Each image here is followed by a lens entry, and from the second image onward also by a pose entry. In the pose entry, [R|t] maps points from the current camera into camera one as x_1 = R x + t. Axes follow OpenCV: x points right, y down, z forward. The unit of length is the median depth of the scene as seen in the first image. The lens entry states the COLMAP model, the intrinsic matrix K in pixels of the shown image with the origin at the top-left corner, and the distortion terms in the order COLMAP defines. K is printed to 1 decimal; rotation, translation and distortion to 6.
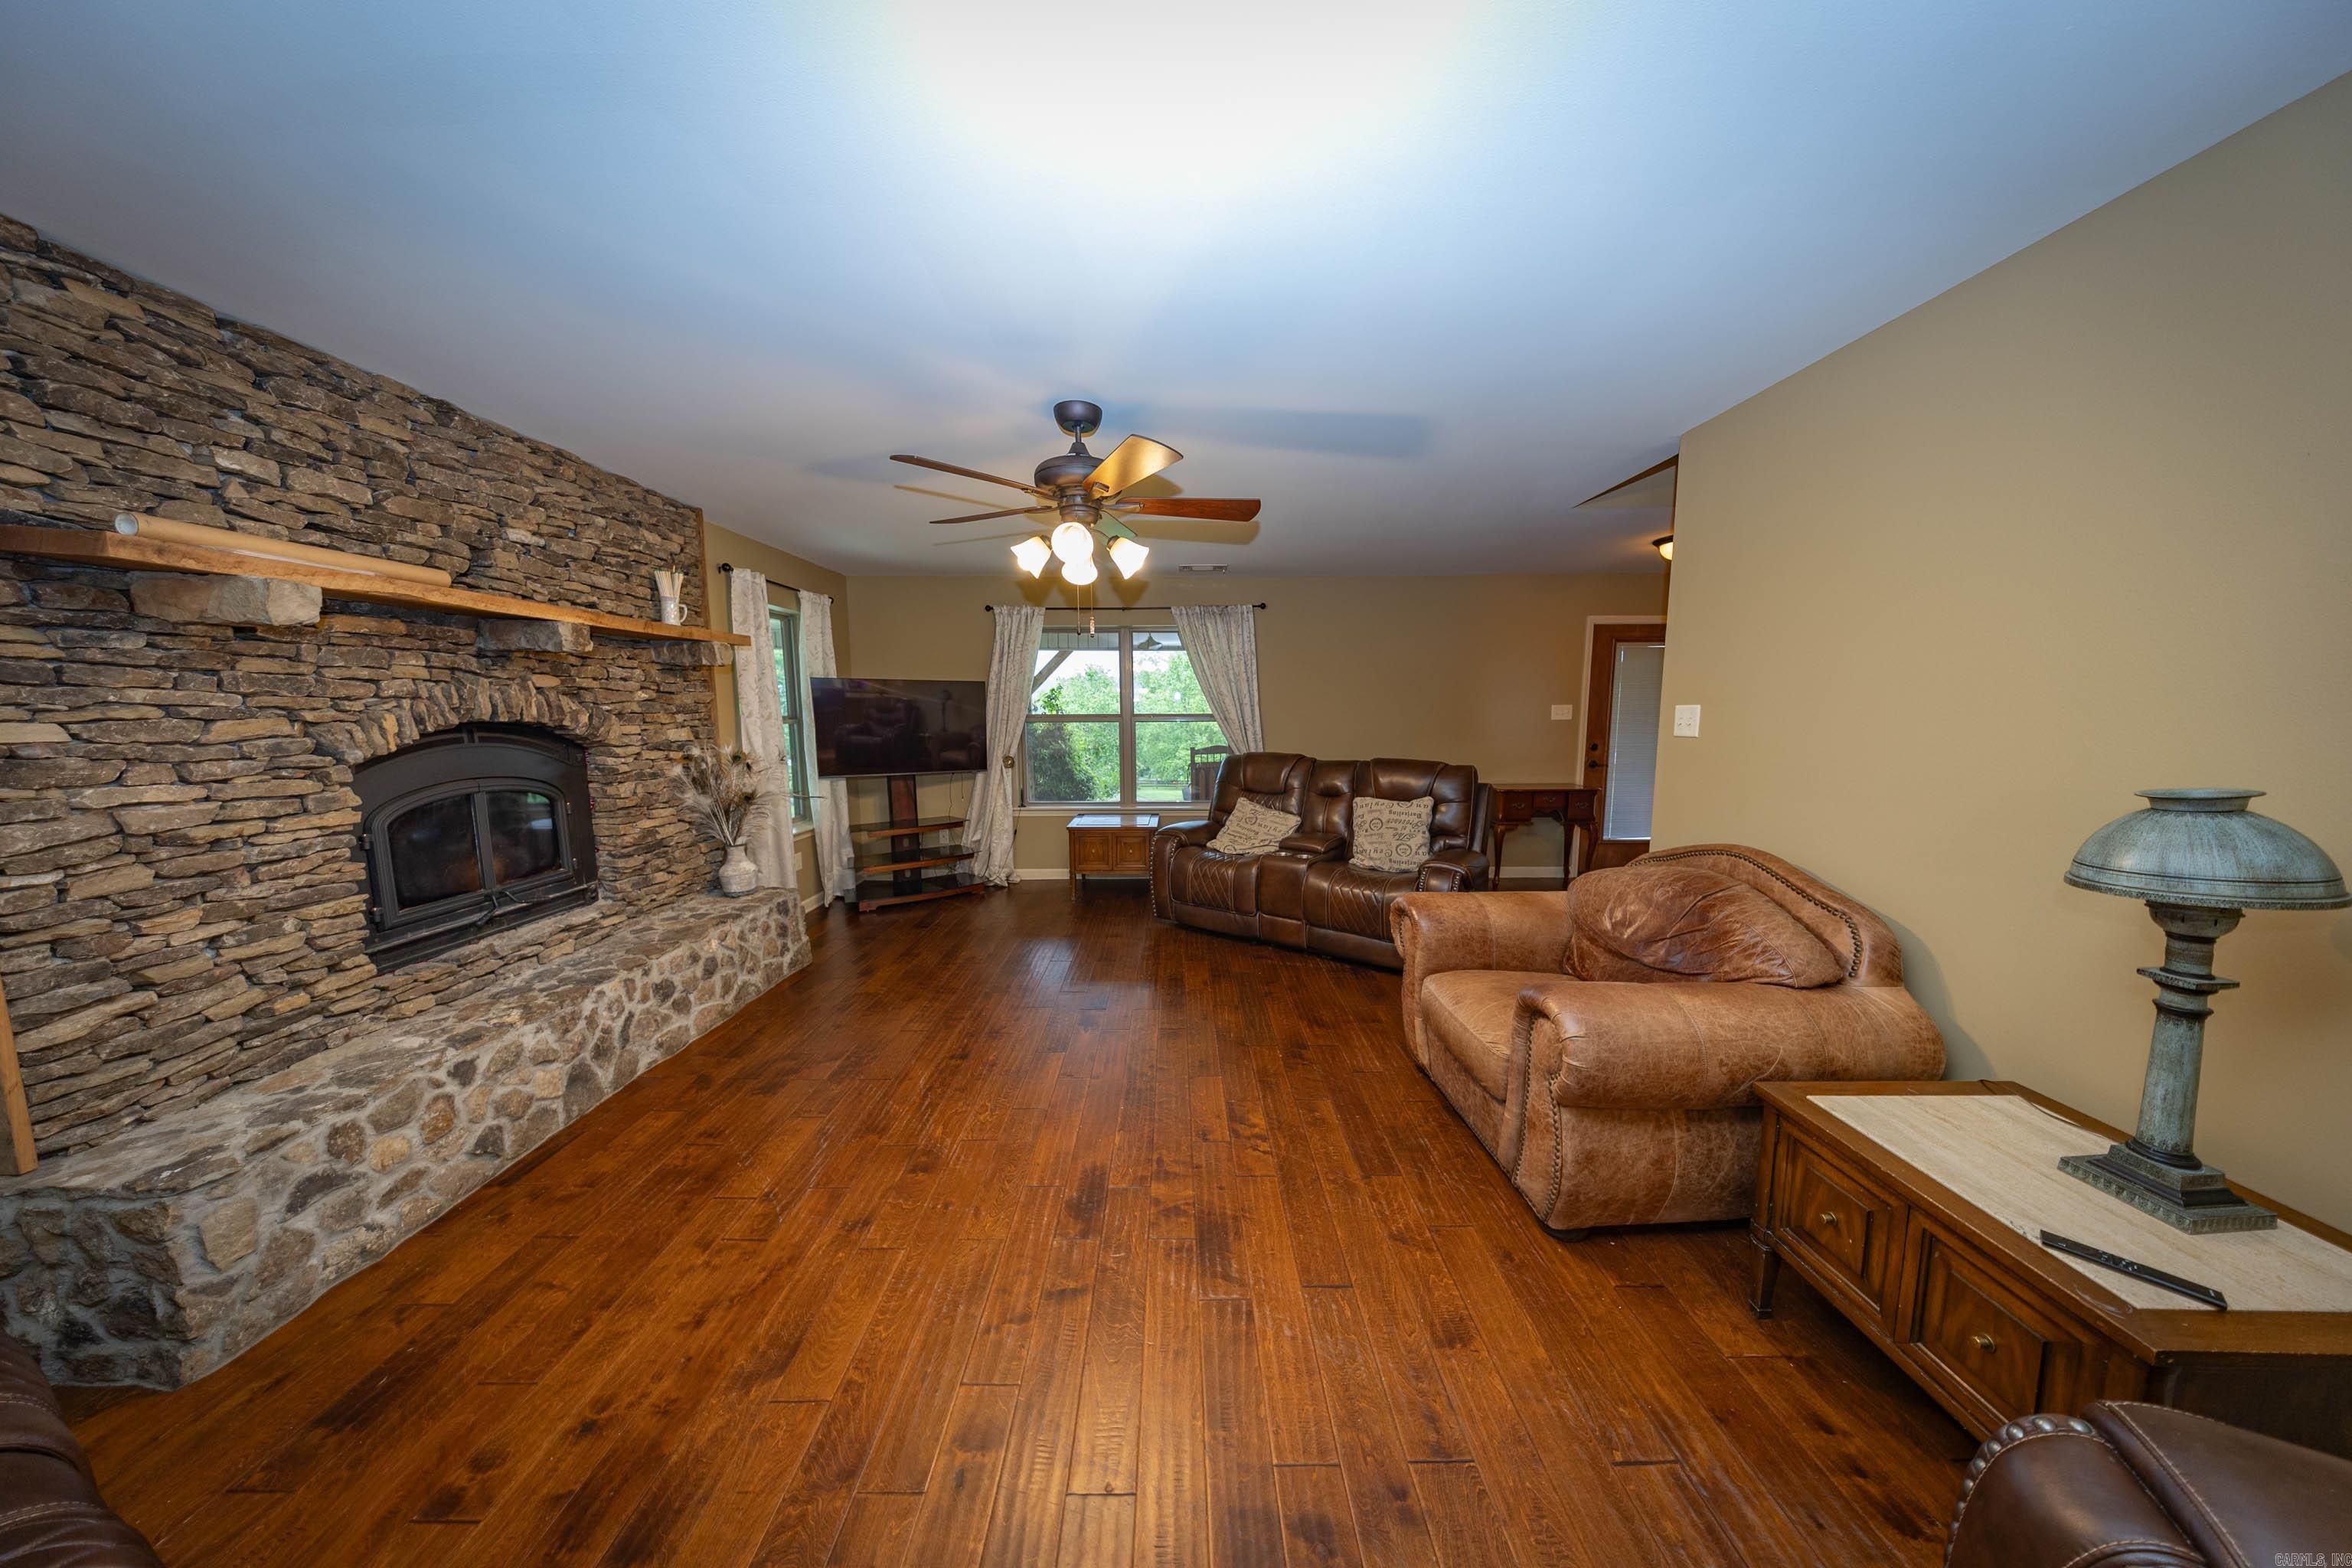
lens RADIAL K [[678.8, 0, 1175.8], [0, 678.8, 790.6], [0, 0, 1]] dist [-0.019407, 0.002666]
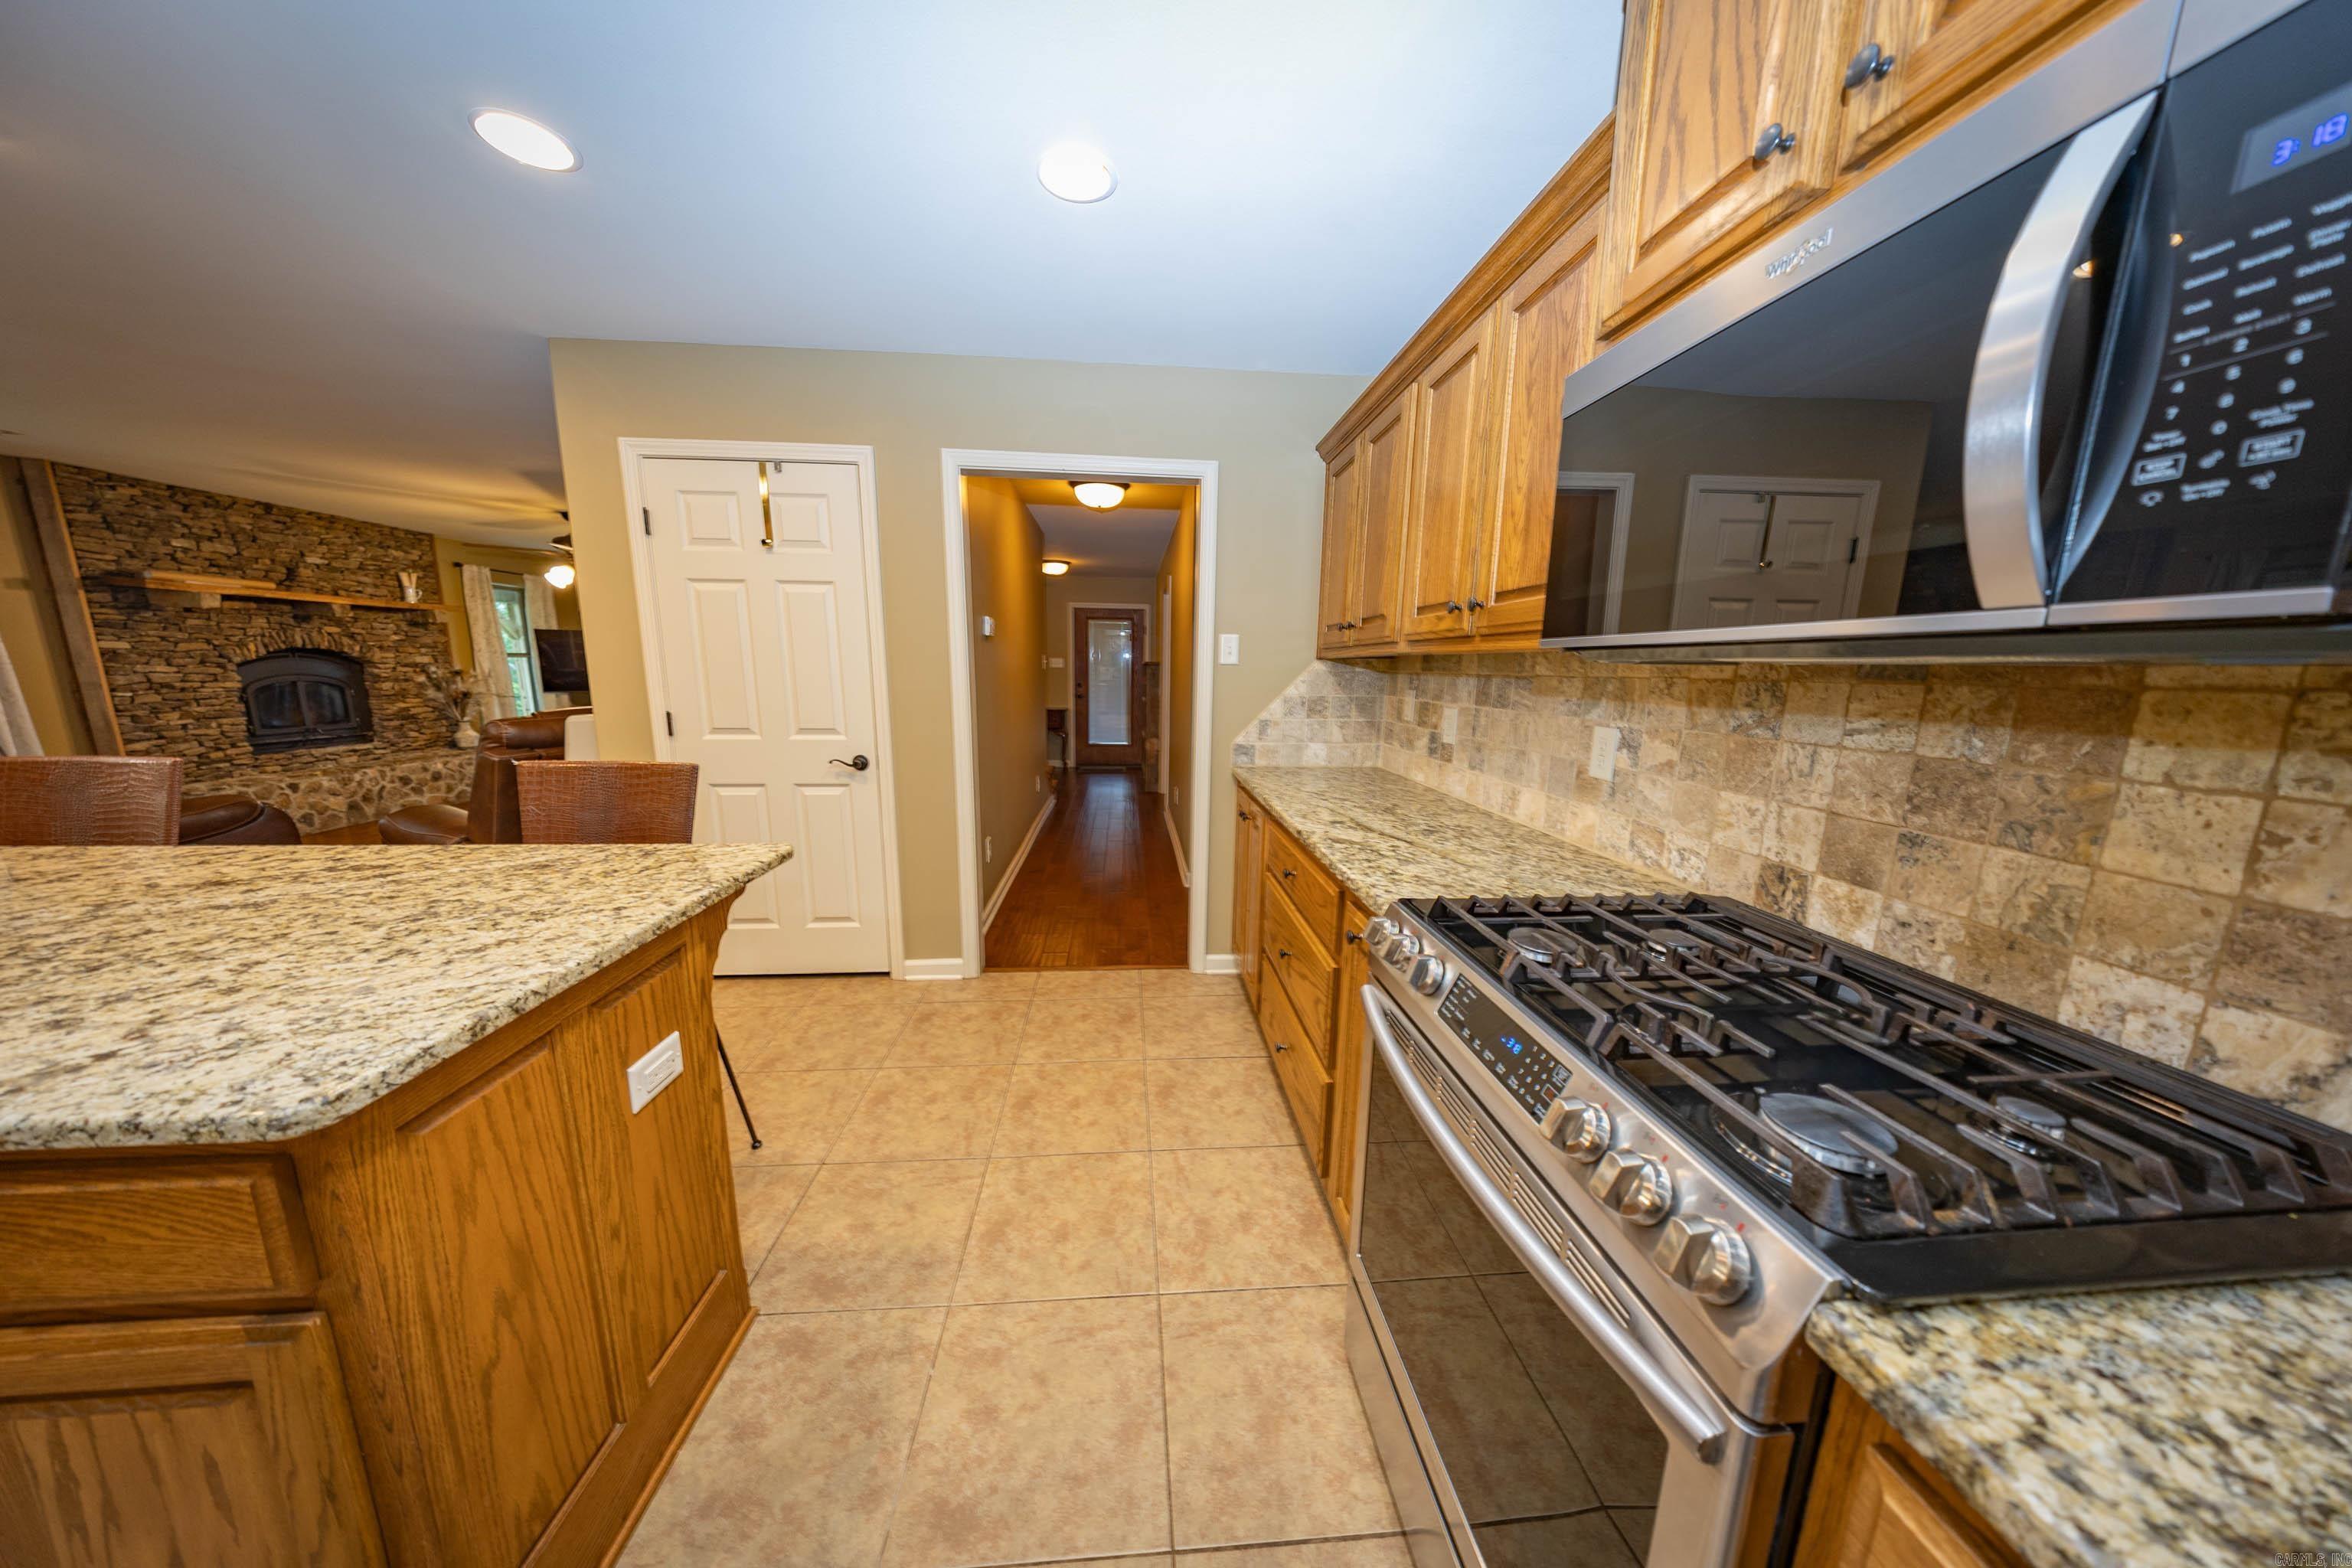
lens RADIAL K [[673.1, 0, 1179.6], [0, 673.1, 791.8], [0, 0, 1]] dist [-0.023472, 0.003331]
pose [[0.996014, 0.010594, 0.088571, 1.565822], [-0.016312, 0.997811, 0.064080, 0.173731], [-0.087698, -0.065269, 0.994007, -1.333699]]
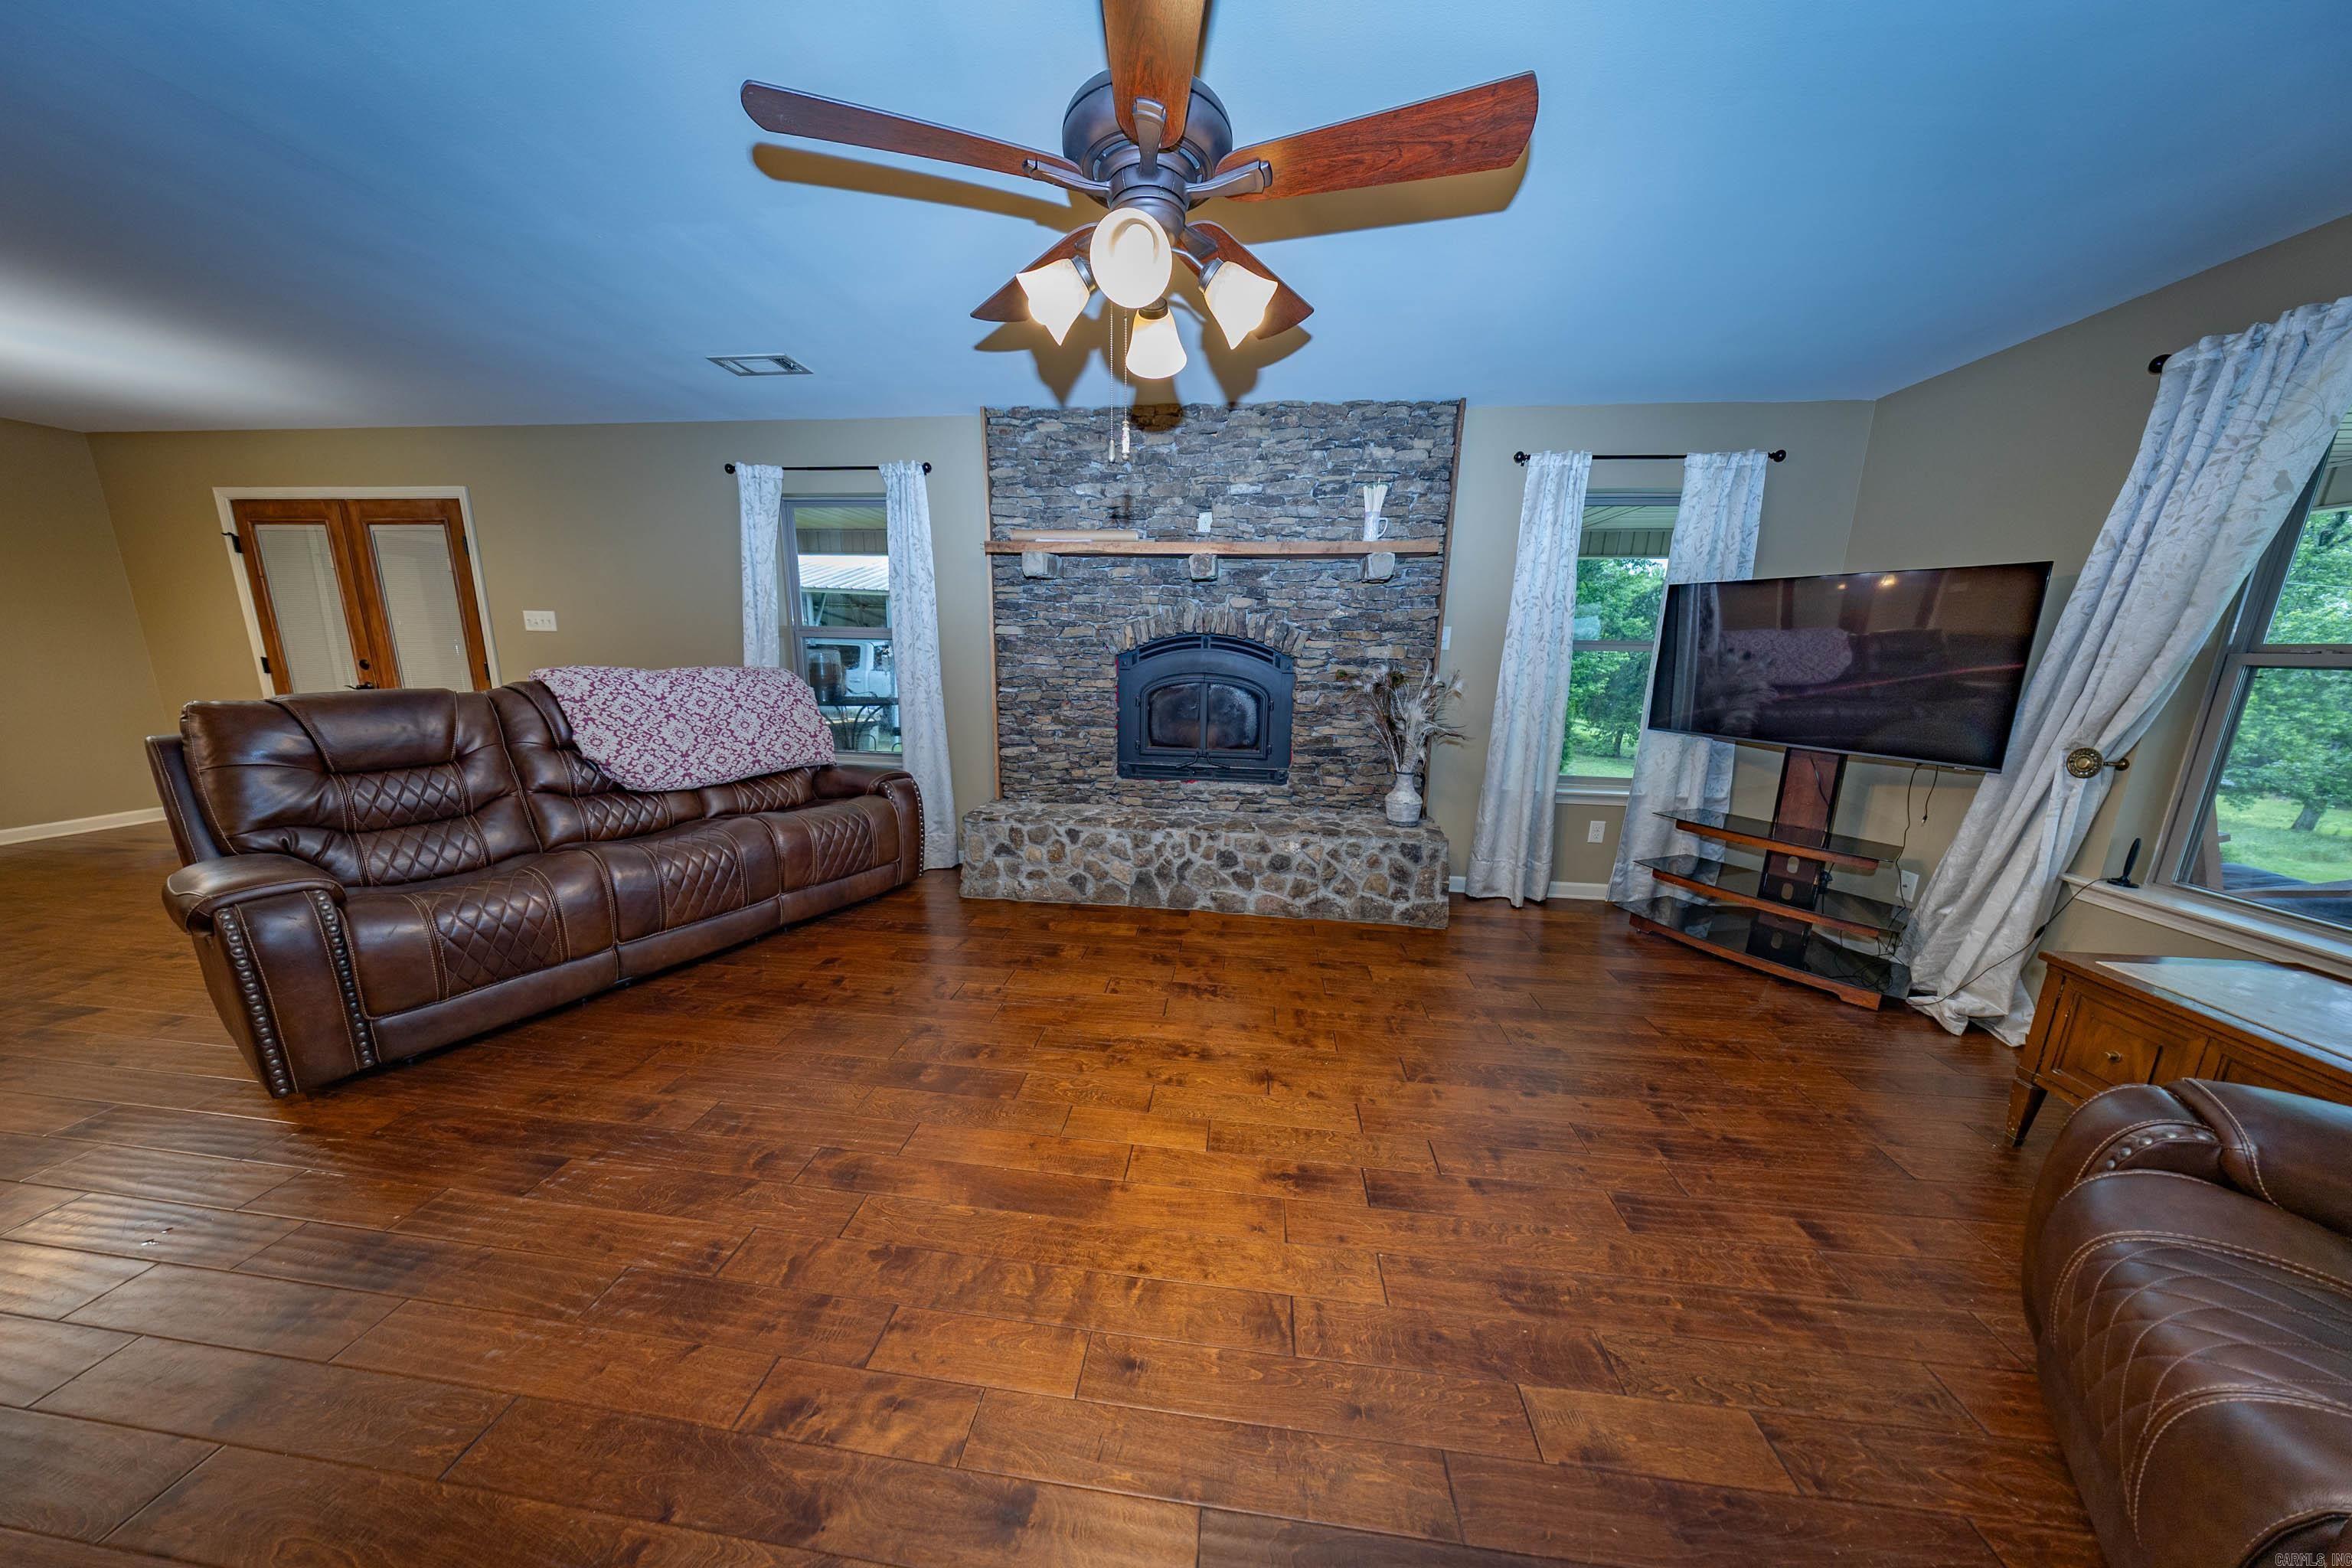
lens RADIAL K [[659.6, 0, 1176.0], [0, 659.6, 784.0], [0, 0, 1]] dist [0.009258, -0.004782]
pose [[-0.110659, 0.206088, -0.972256, 0.403835], [-0.137566, 0.965672, 0.220350, -0.089106], [0.984292, 0.158133, -0.078510, 1.050671]]
